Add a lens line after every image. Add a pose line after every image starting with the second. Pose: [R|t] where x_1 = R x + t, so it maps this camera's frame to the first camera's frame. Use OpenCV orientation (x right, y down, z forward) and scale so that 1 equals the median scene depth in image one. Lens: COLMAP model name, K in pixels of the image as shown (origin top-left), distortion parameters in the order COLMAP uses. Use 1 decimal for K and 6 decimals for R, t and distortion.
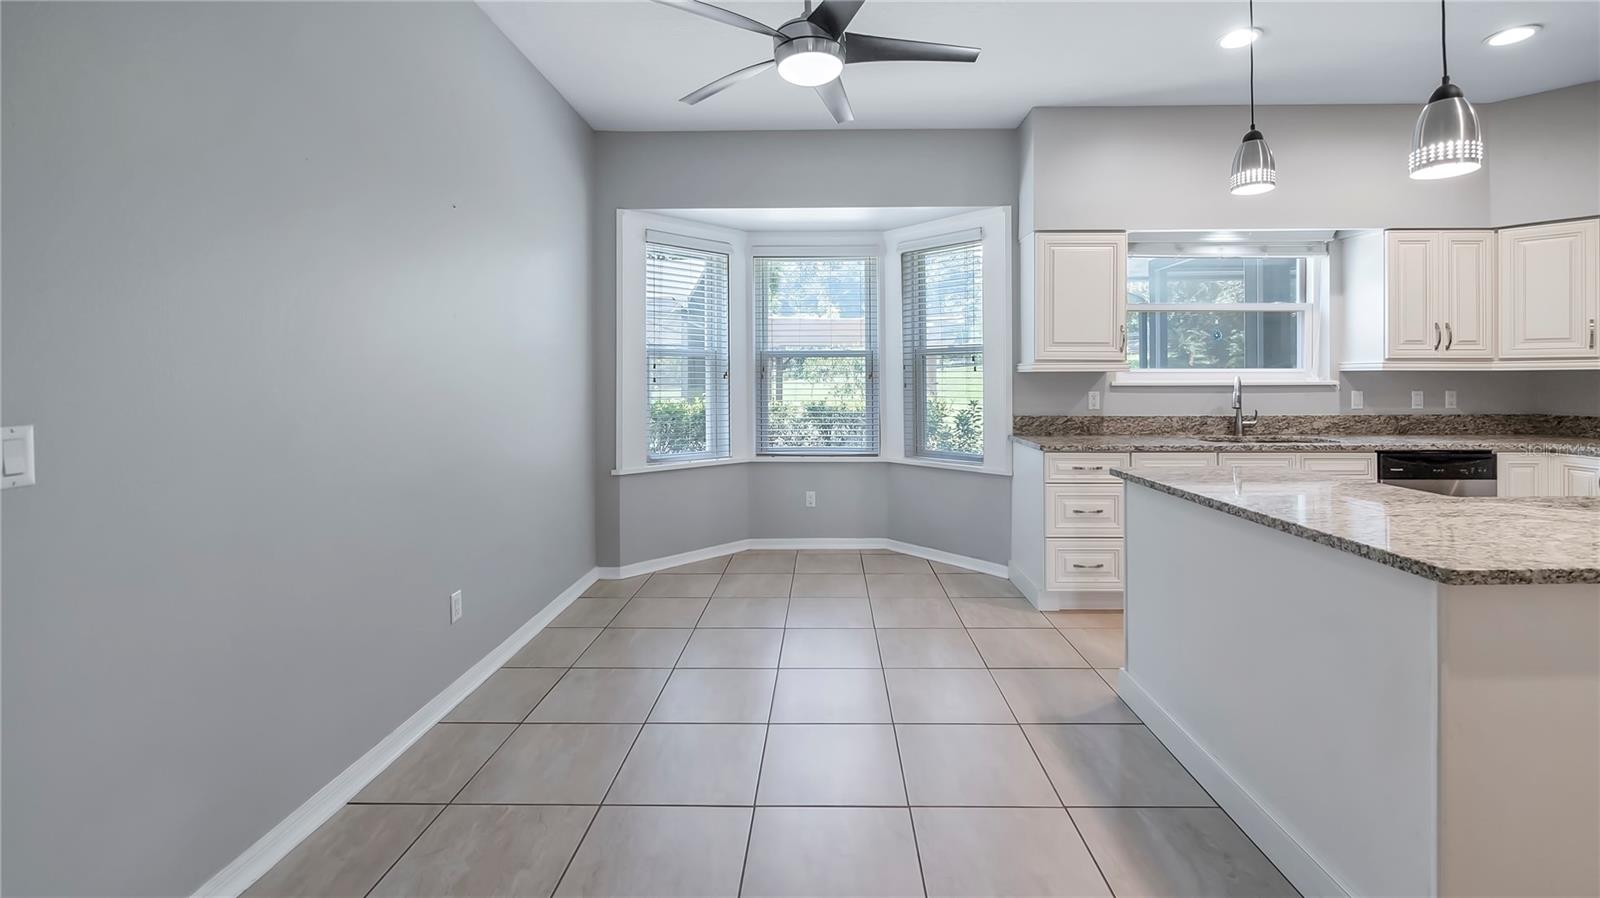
lens RADIAL K [[643.2, 0, 833.9], [0, 643.2, 380.6], [0, 0, 1]] dist [-0.008340, 0.001410]
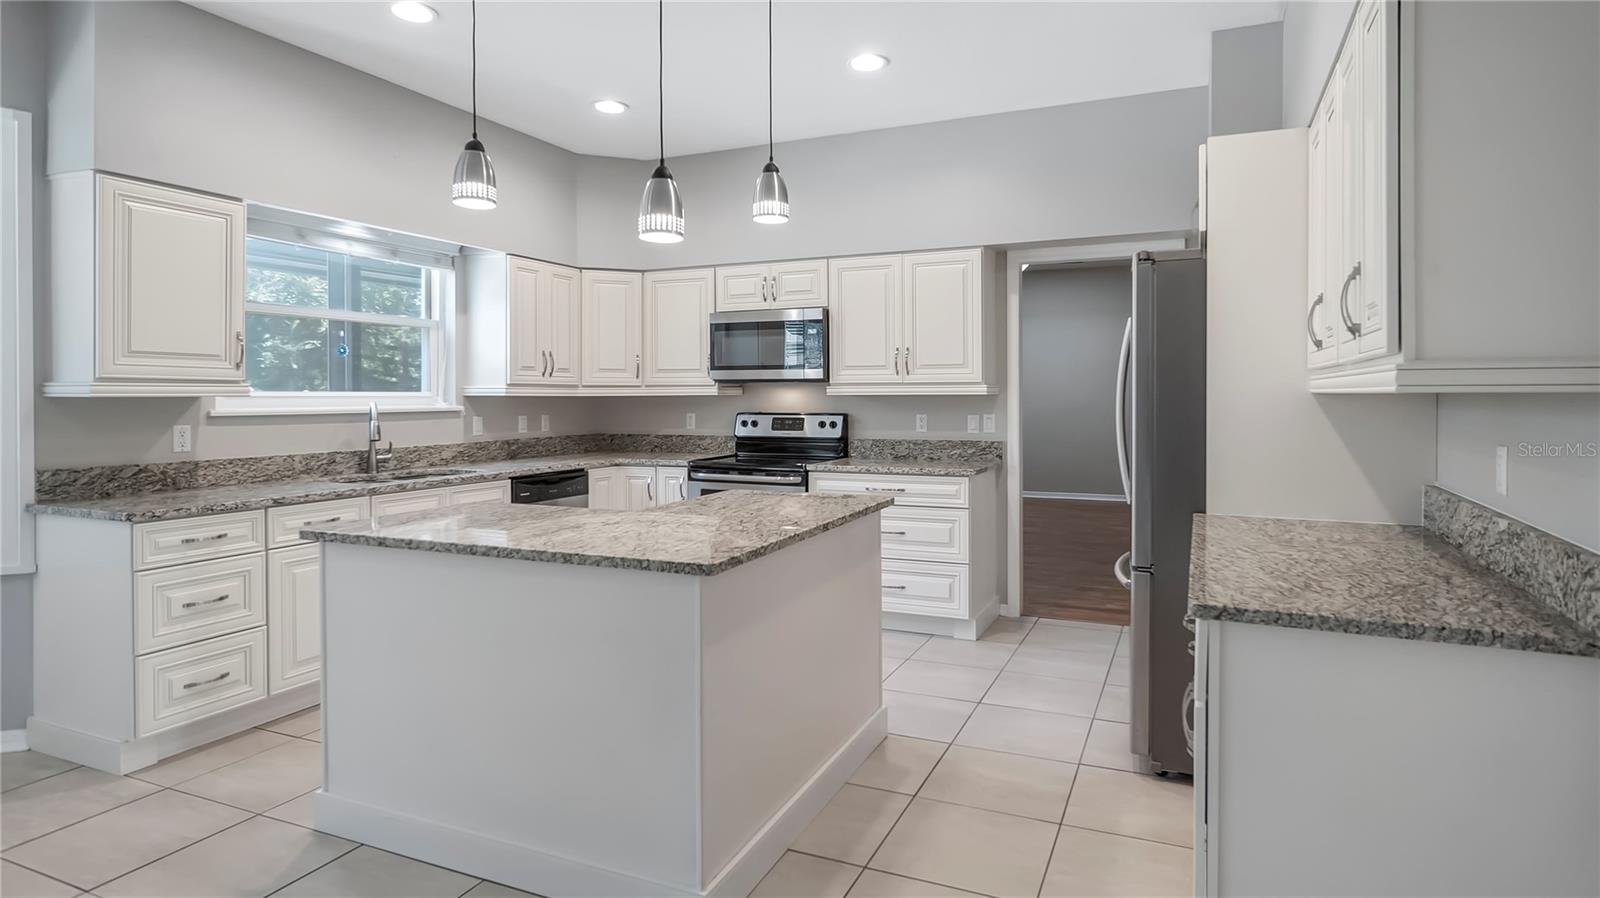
lens RADIAL K [[864.2, 0, 796.7], [0, 864.2, 401.5], [0, 0, 1]] dist [-0.000992, 0.002307]
pose [[0.410150, -0.004626, 0.912006, -0.161827], [0.001619, 0.999989, 0.004344, -0.011098], [-0.912017, -0.000305, 0.410153, 0.039902]]
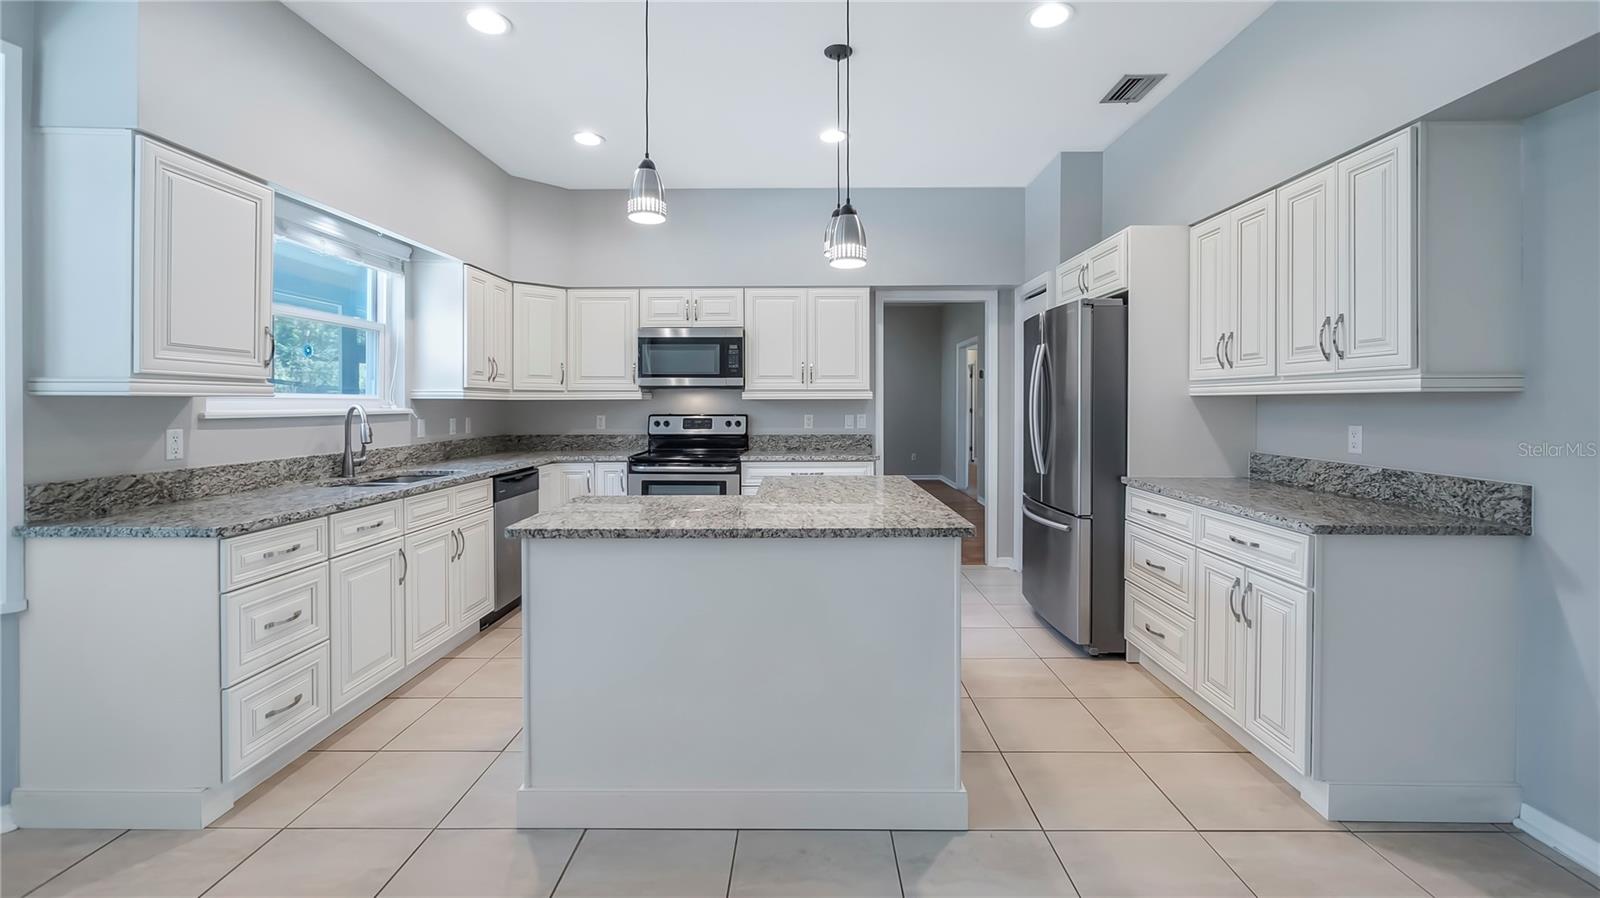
lens RADIAL K [[697.4, 0, 781.7], [0, 697.4, 406.4], [0, 0, 1]] dist [-0.005144, 0.002116]
pose [[0.016748, -0.001673, 0.999858, -0.238381], [0.002645, 0.999995, 0.001628, -0.003797], [-0.999856, 0.002617, 0.016753, 0.434537]]
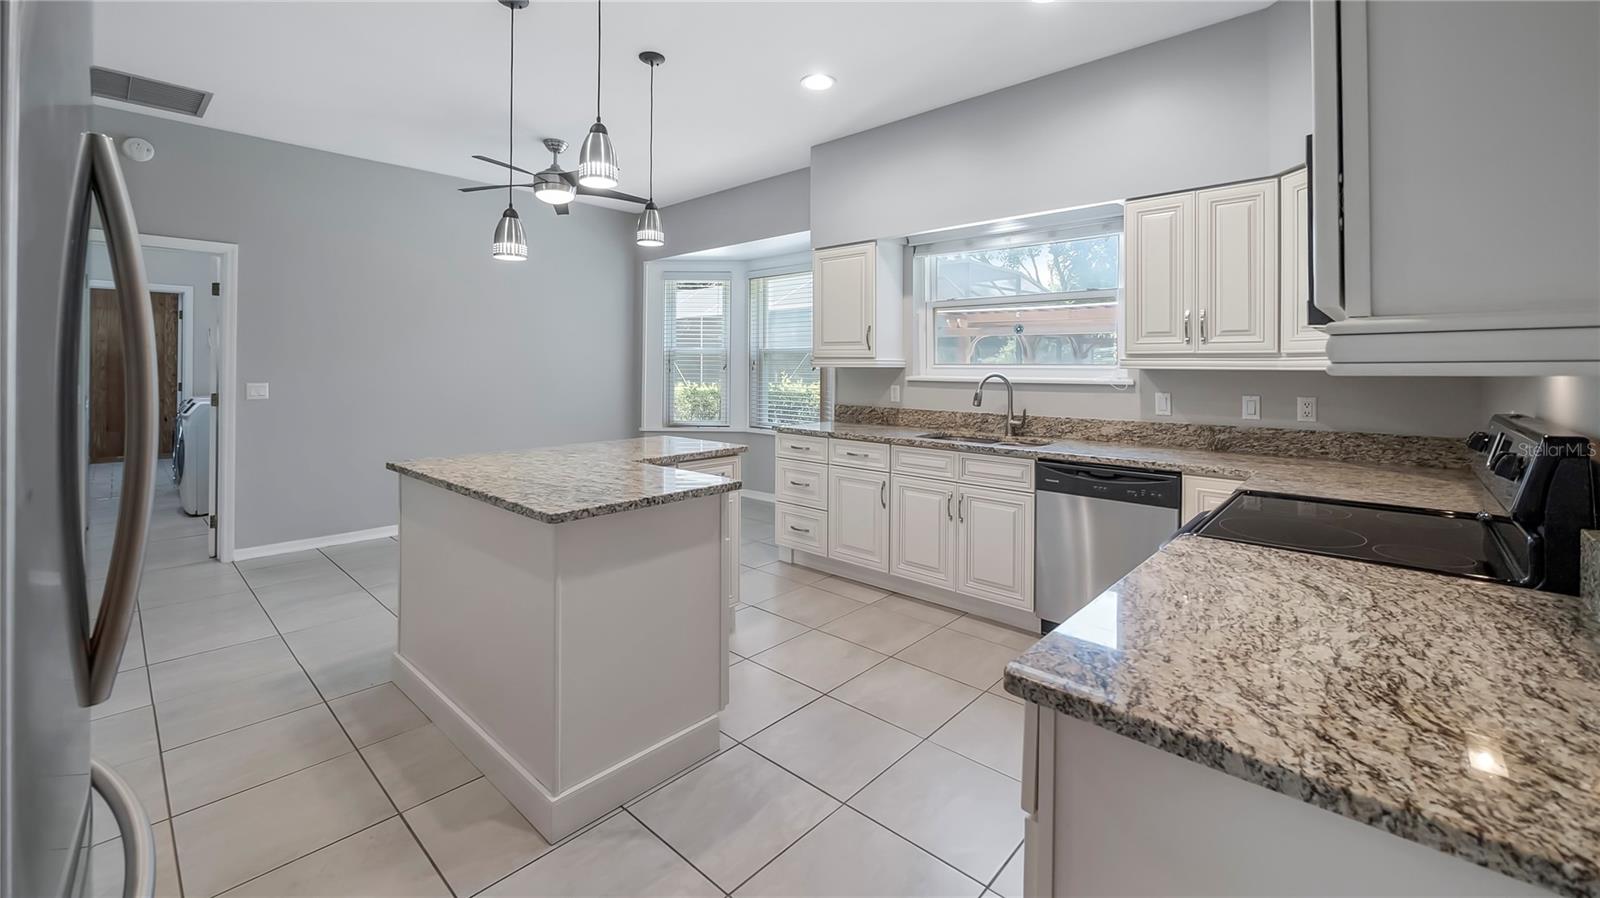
lens RADIAL K [[643.2, 0, 784.1], [0, 643.2, 355.7], [0, 0, 1]] dist [-0.008340, 0.001410]
pose [[0.738525, -0.004998, -0.674207, 1.018602], [-0.007930, 0.999839, -0.016099, -0.014037], [0.674179, 0.017236, 0.738367, 0.078420]]
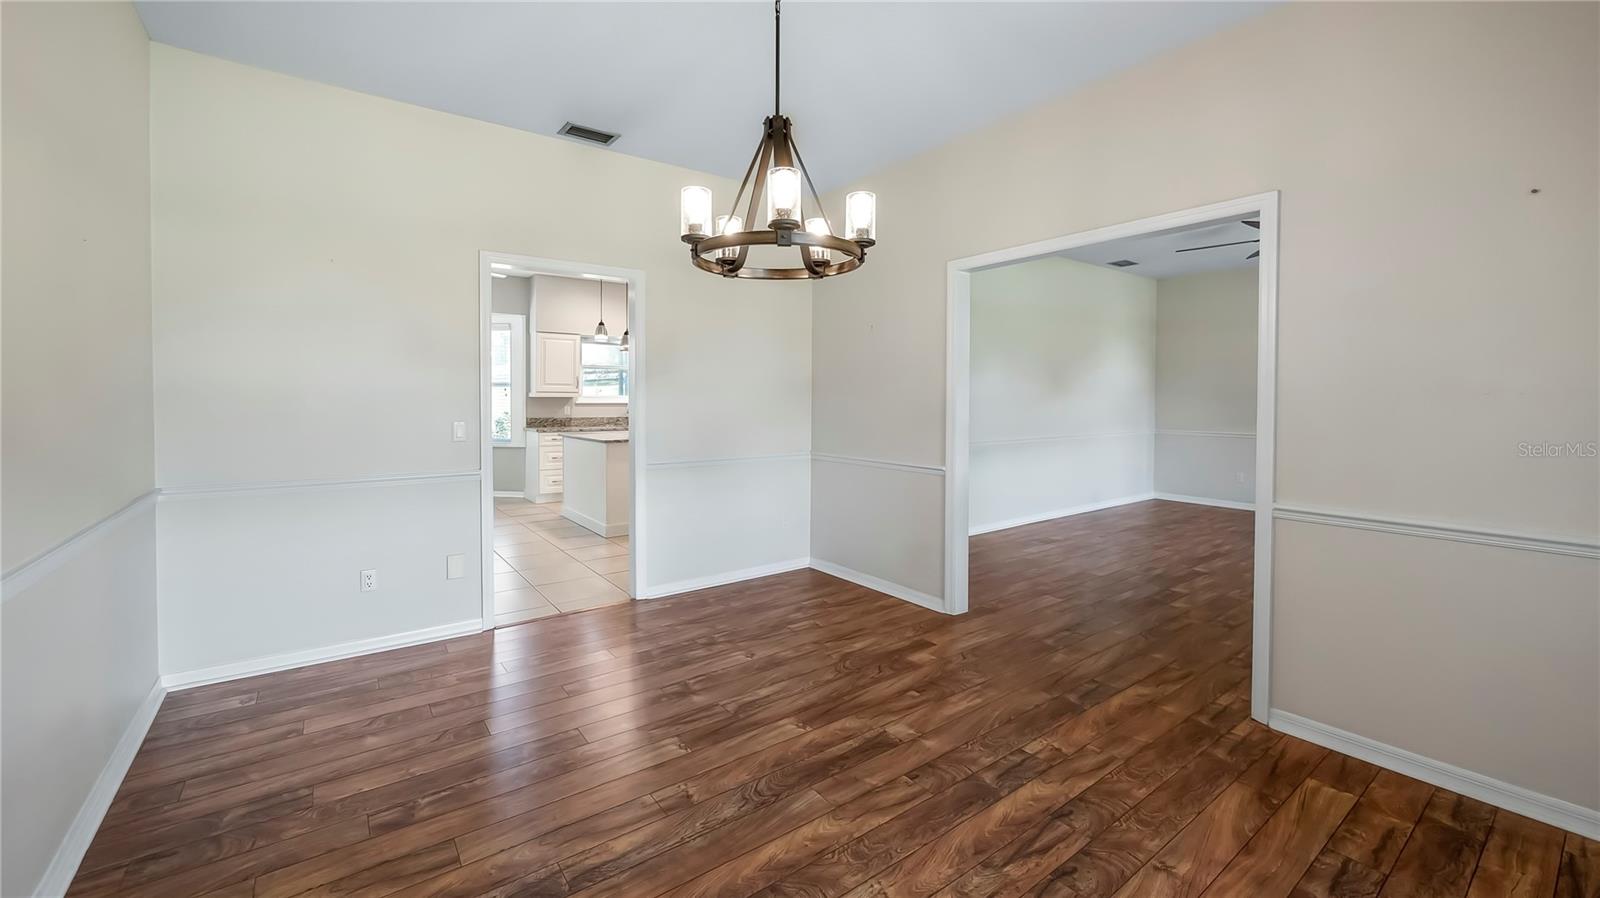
lens RADIAL K [[643.2, 0, 826.1], [0, 643.2, 399.7], [0, 0, 1]] dist [-0.008340, 0.001410]
pose [[0.782958, 0.003336, 0.622066, -0.249632], [-0.003689, 0.999993, -0.000719, -0.005806], [-0.622064, -0.001732, 0.782964, -1.213779]]
